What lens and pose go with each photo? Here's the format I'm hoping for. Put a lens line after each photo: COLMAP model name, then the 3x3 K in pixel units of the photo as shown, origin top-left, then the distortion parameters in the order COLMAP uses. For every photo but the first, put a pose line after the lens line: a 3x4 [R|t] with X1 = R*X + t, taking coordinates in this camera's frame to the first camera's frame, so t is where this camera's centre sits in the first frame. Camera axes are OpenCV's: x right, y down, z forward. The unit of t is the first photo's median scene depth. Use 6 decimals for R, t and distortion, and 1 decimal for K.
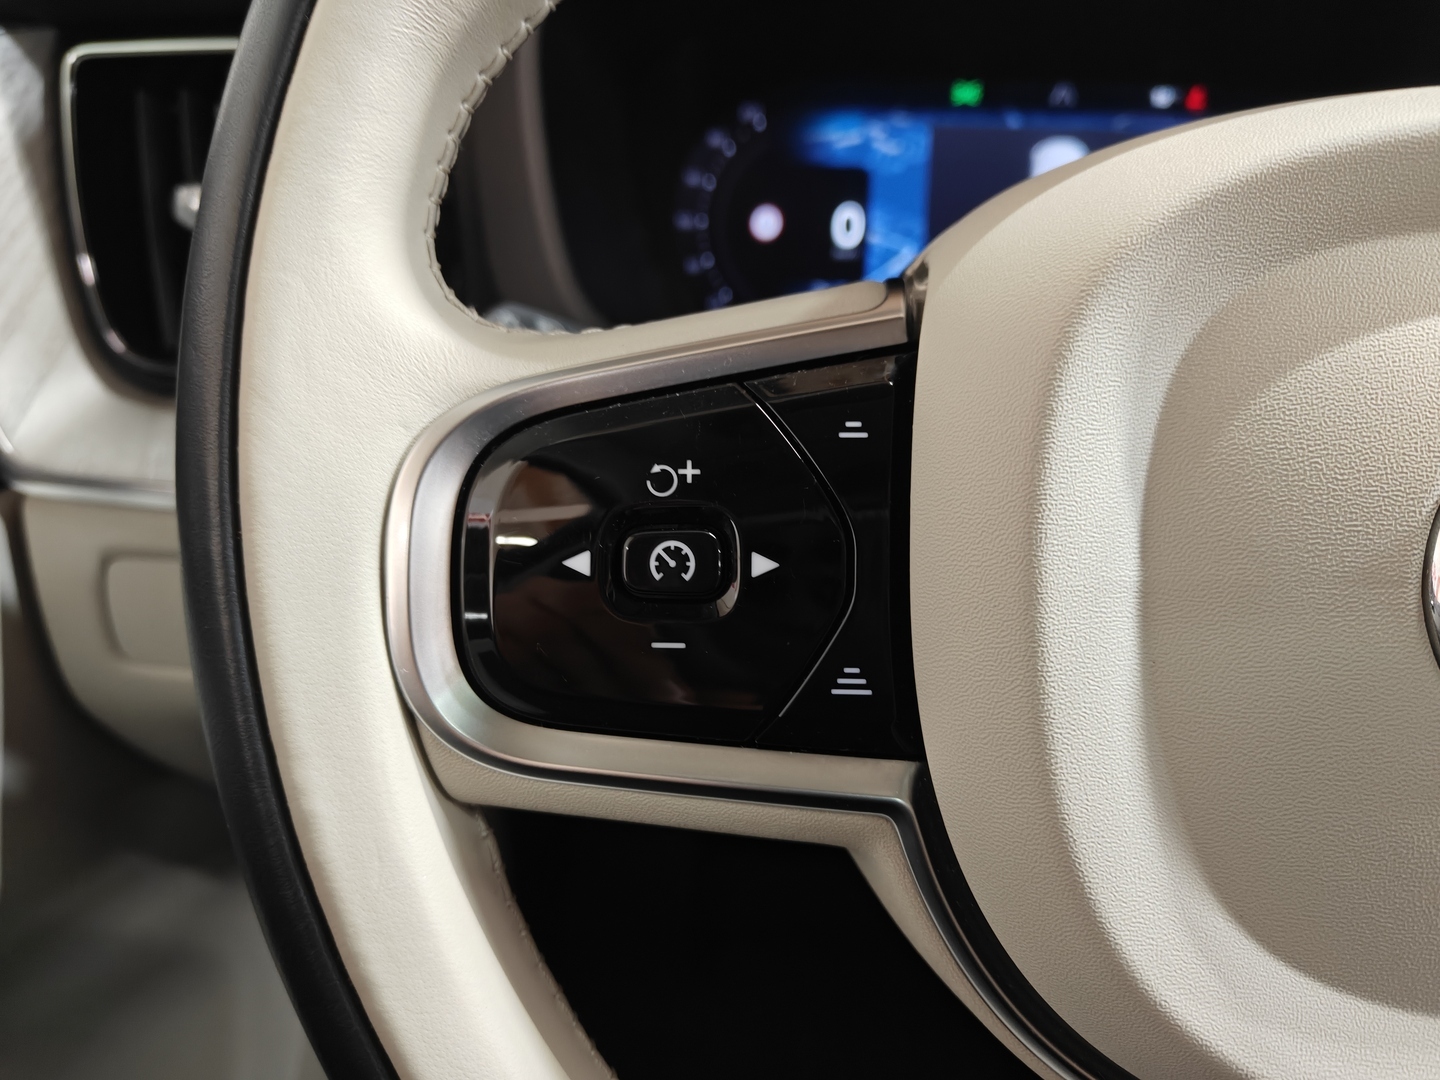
lens RADIAL K [[1048.4, 0, 718.6], [0, 1048.4, 555.1], [0, 0, 1]] dist [-0.000761, -0.062933]
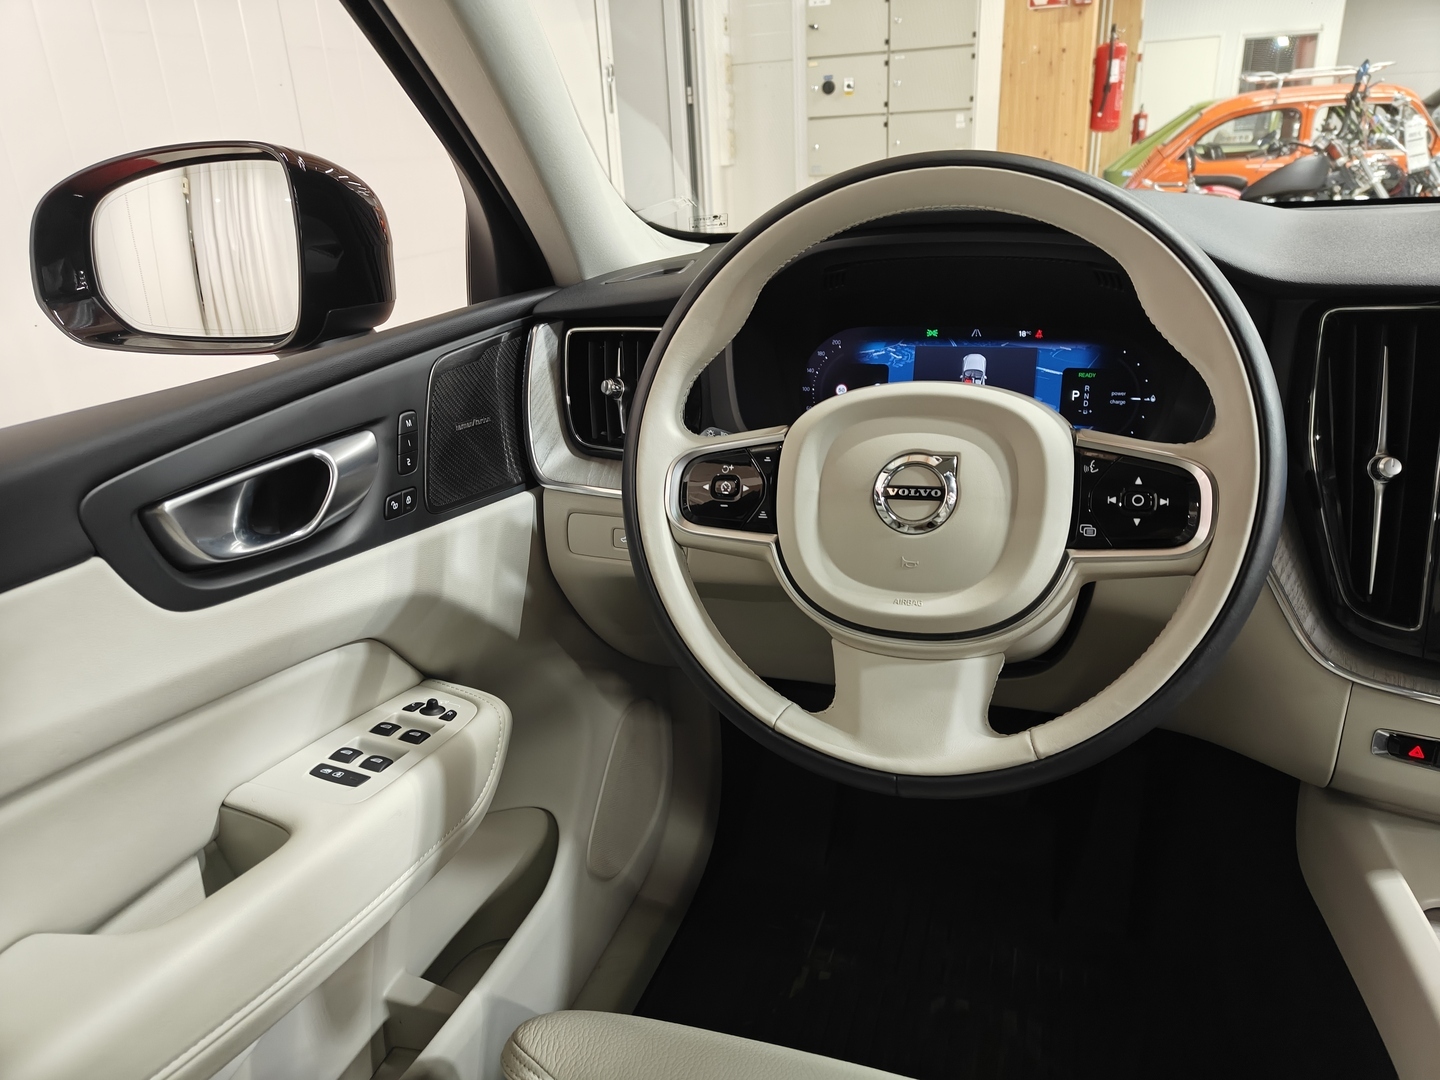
lens RADIAL K [[1013.0, 0, 719.4], [0, 1013.0, 551.5], [0, 0, 1]] dist [0.033204, -0.036346]
pose [[0.964522, 0.047430, -0.259709, 0.919693], [-0.072288, 0.993581, -0.087012, 0.568471], [0.253915, 0.102699, 0.961759, -2.715859]]
